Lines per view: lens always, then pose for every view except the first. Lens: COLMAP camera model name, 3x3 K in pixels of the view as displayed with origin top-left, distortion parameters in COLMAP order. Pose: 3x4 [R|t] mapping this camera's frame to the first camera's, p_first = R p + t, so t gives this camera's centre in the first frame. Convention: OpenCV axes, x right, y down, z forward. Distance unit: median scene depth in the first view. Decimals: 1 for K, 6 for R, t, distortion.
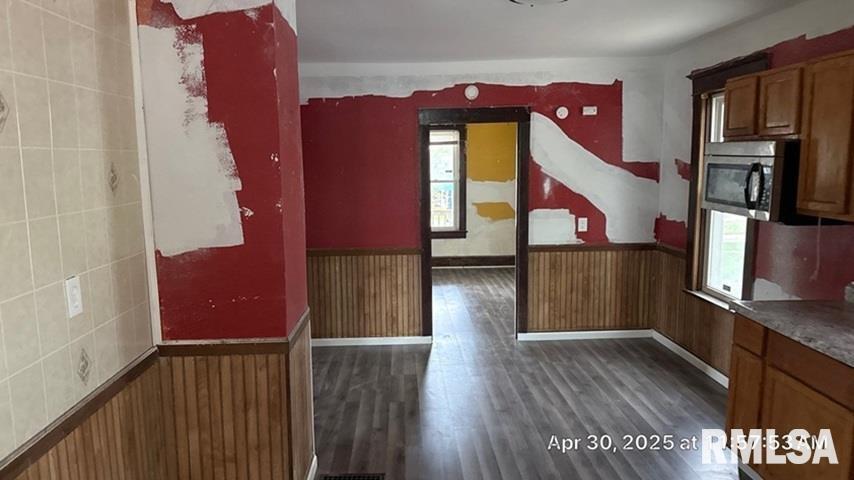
lens RADIAL K [[613.3, 0, 422.4], [0, 613.3, 240.5], [0, 0, 1]] dist [0.100698, -0.144786]
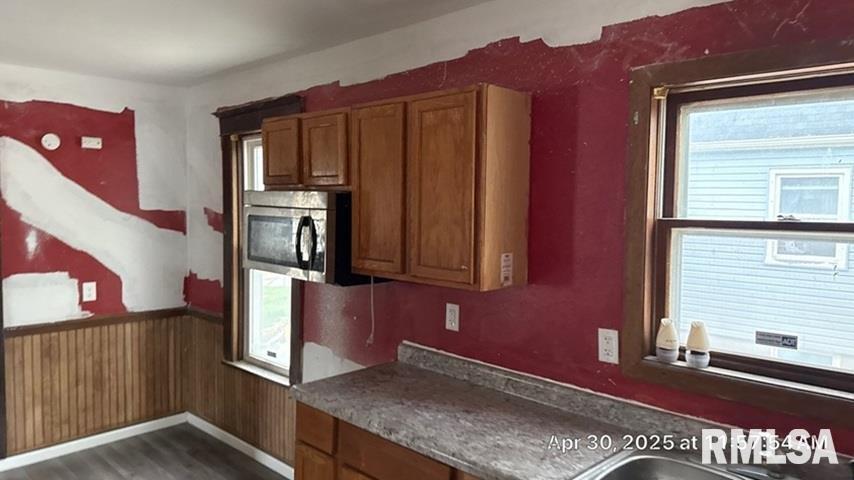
lens RADIAL K [[613.3, 0, 422.4], [0, 613.3, 240.5], [0, 0, 1]] dist [0.100698, -0.144786]
pose [[0.738082, -0.020248, 0.674407, 0.053366], [0.069279, 0.996541, -0.045901, -0.027509], [-0.671145, 0.080601, 0.736932, 0.180358]]
